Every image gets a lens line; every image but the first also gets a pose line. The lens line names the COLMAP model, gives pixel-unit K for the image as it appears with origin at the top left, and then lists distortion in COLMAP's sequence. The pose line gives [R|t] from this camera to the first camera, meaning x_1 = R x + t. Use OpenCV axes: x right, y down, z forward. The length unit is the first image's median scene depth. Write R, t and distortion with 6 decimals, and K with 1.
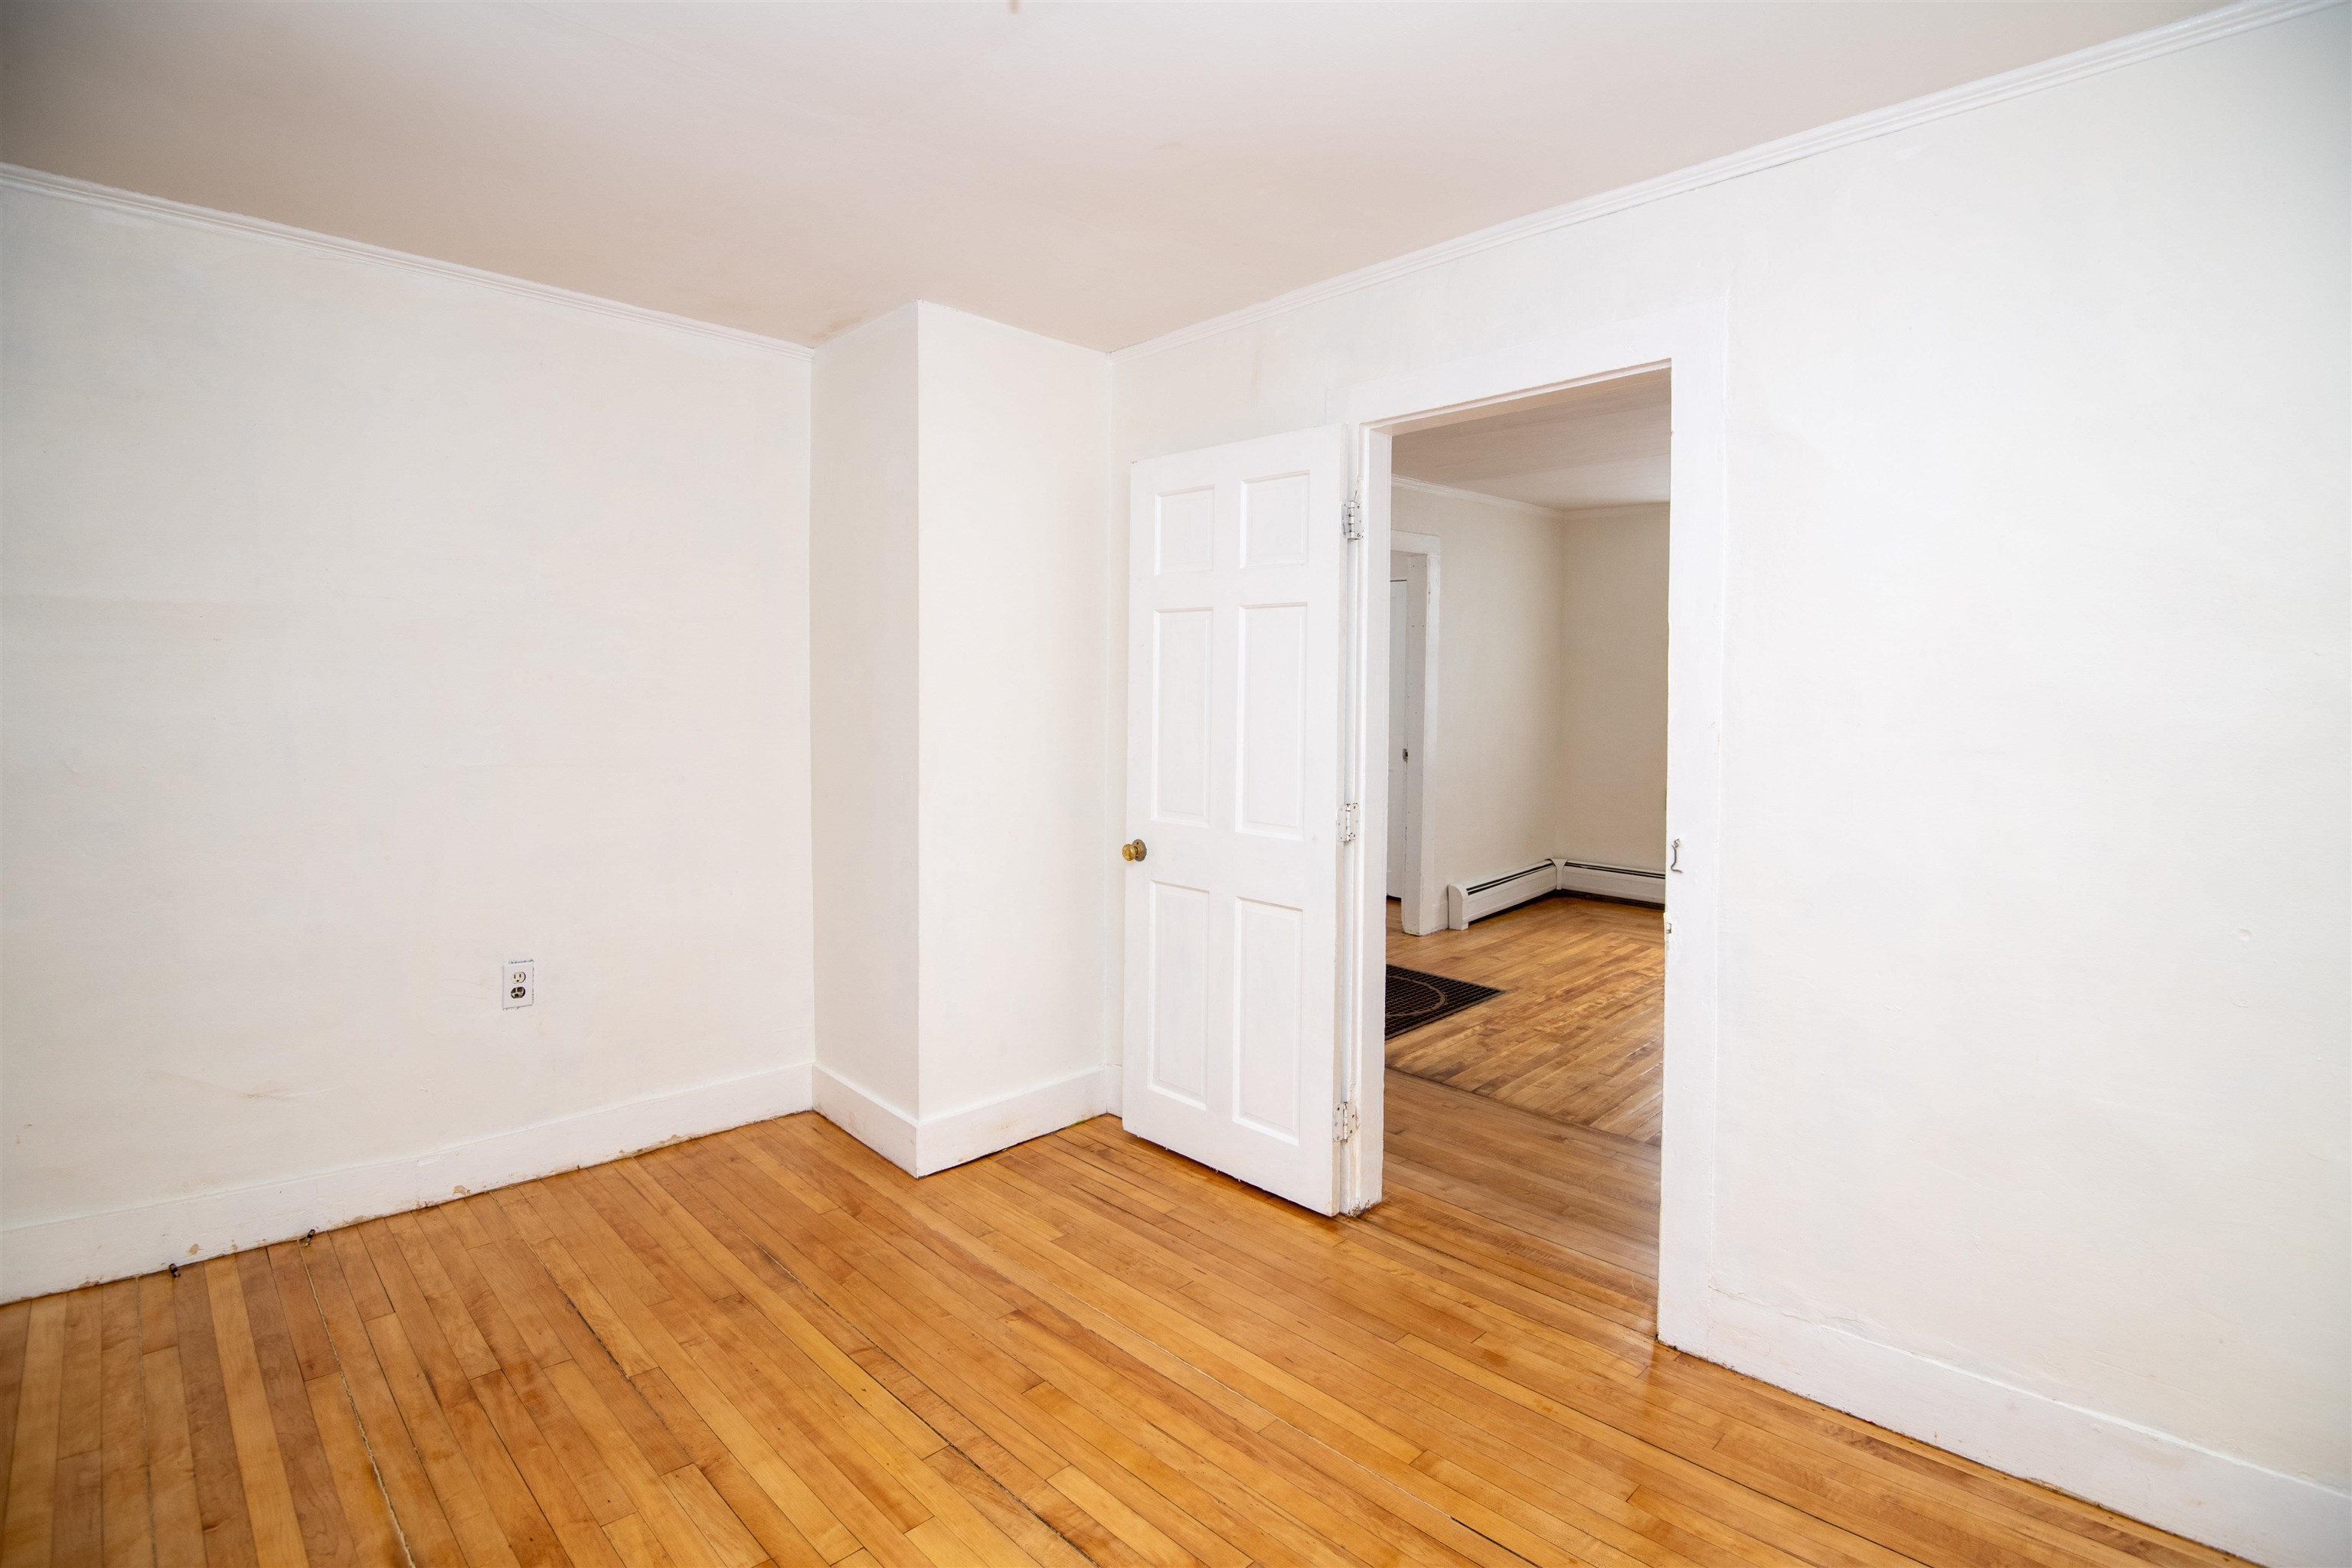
lens RADIAL K [[1129.8, 0, 1189.5], [0, 1129.8, 684.6], [0, 0, 1]] dist [-0.027283, -0.003262]
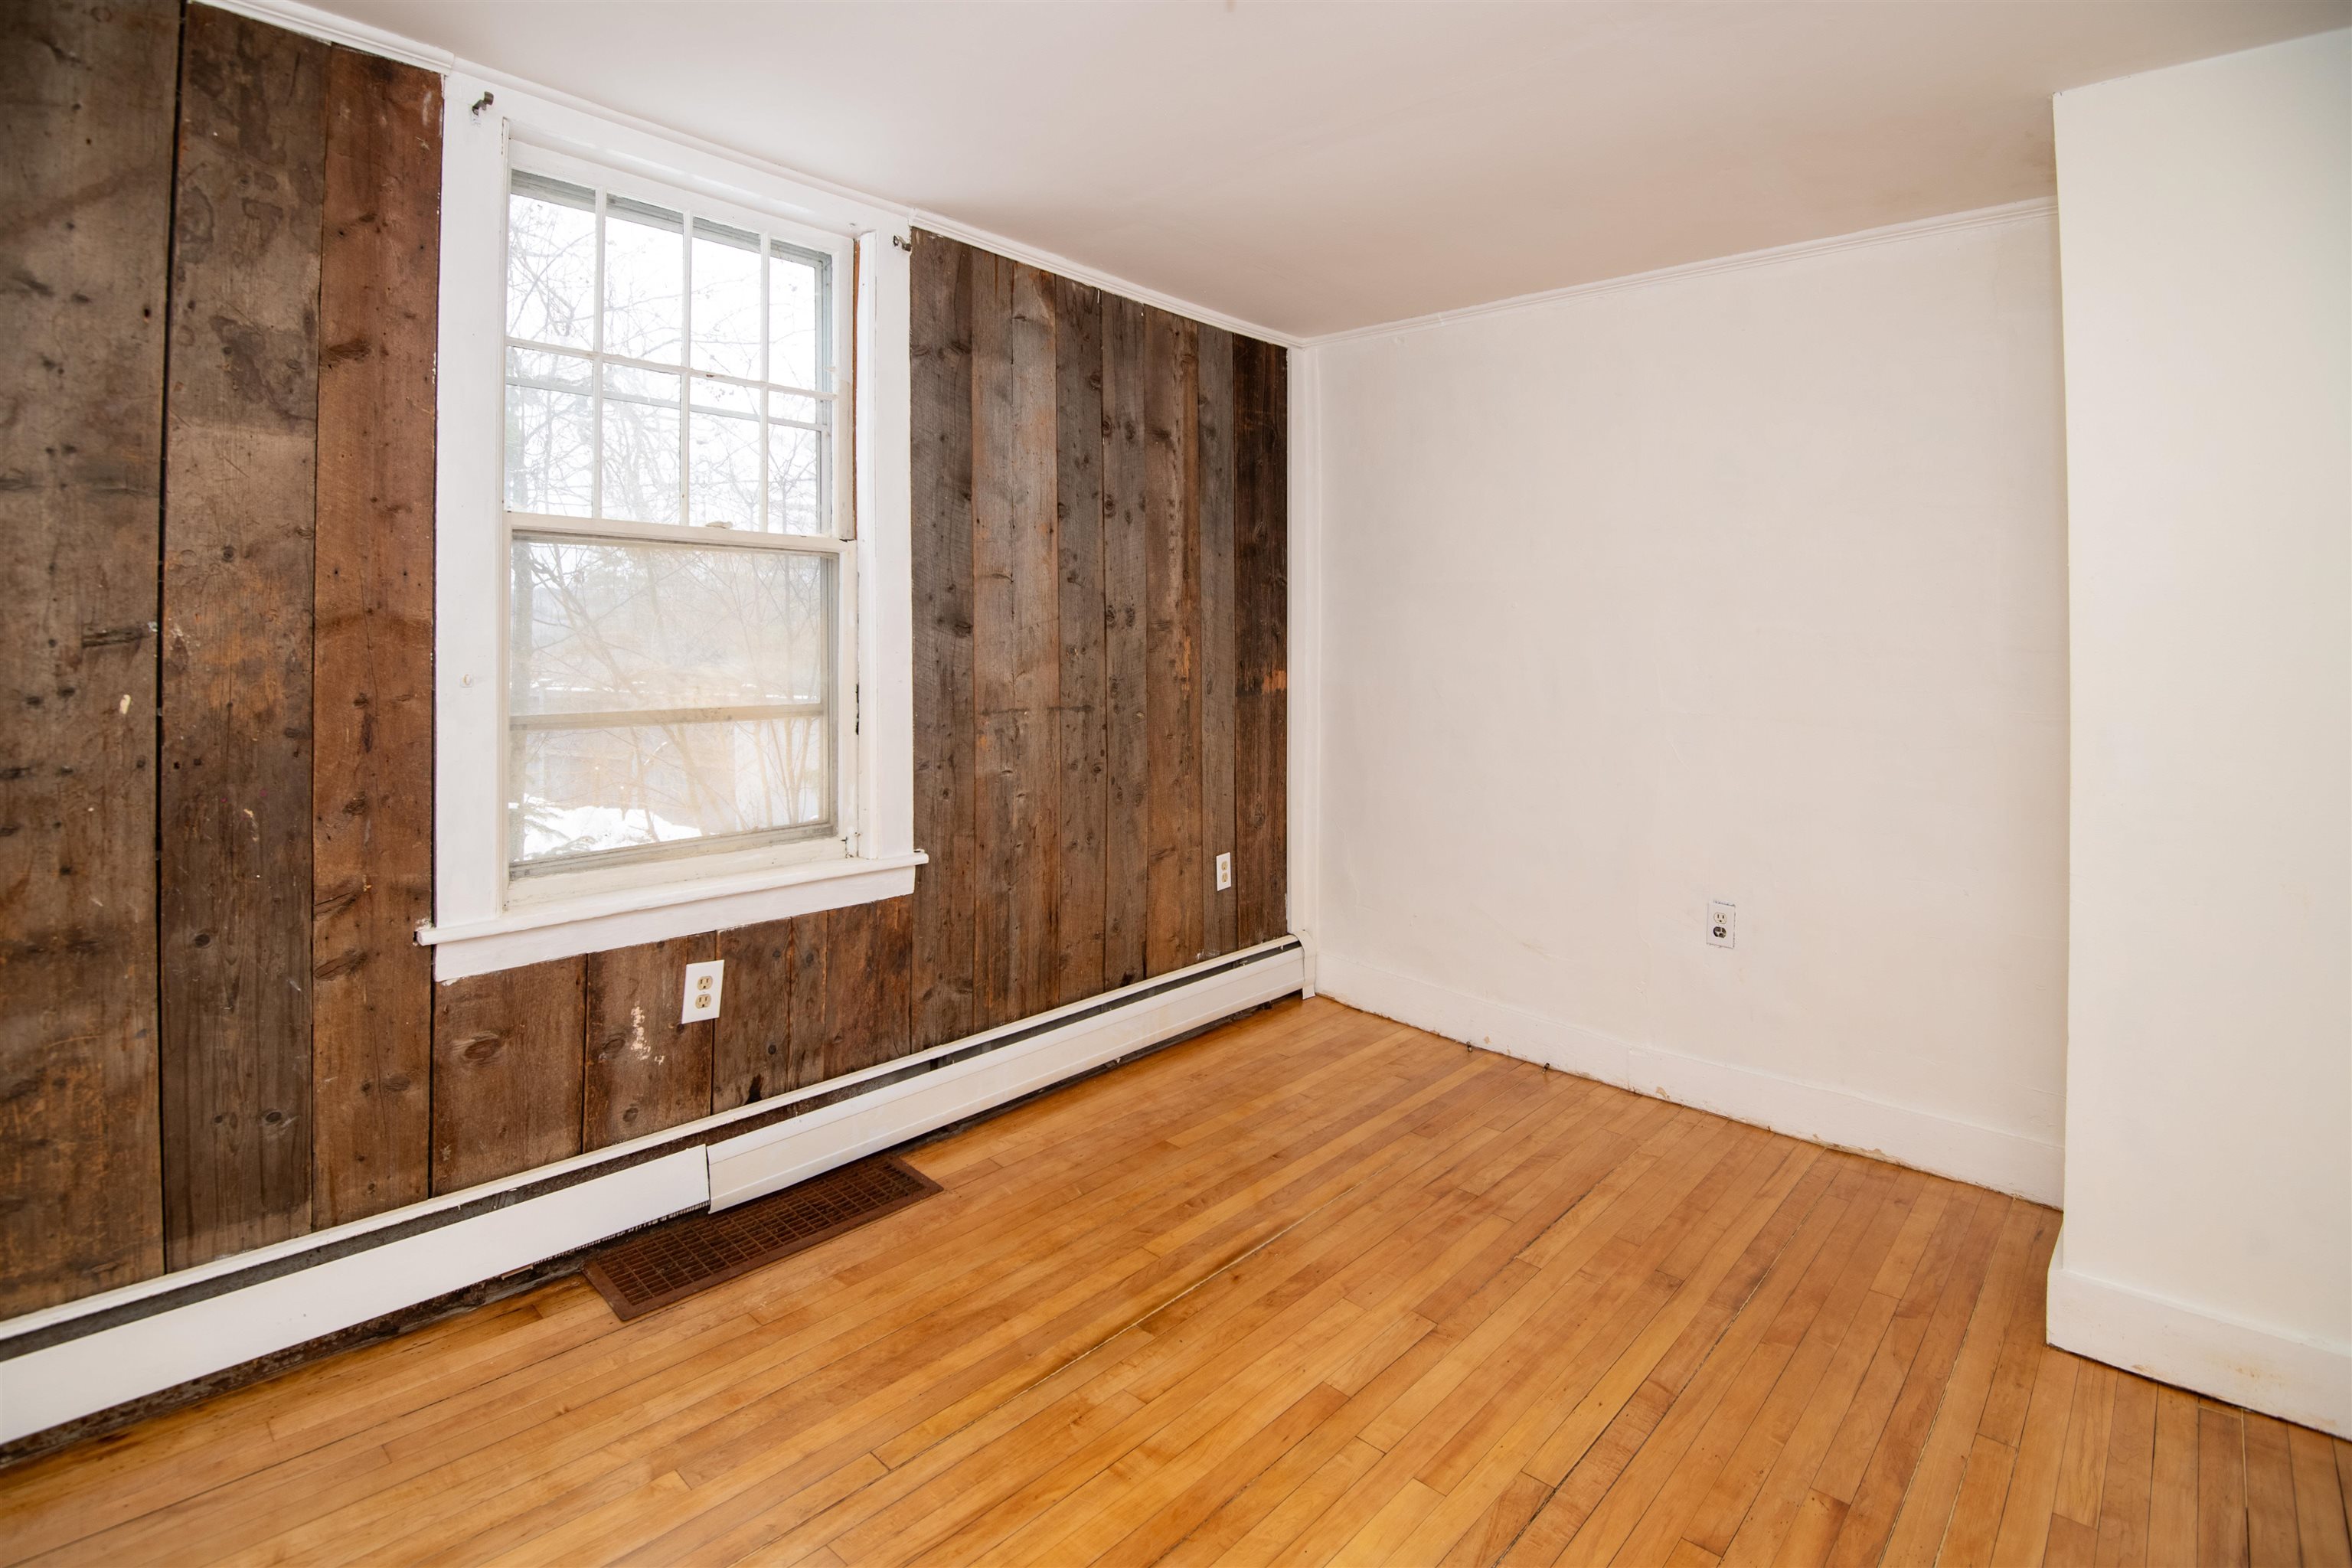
lens RADIAL K [[1129.8, 0, 1142.9], [0, 1129.8, 621.9], [0, 0, 1]] dist [-0.027283, -0.003262]
pose [[0.024102, -0.019924, -0.999511, 0.554292], [-0.009241, 0.999754, -0.020152, 0.012331], [0.999667, 0.009722, 0.023912, 0.534710]]
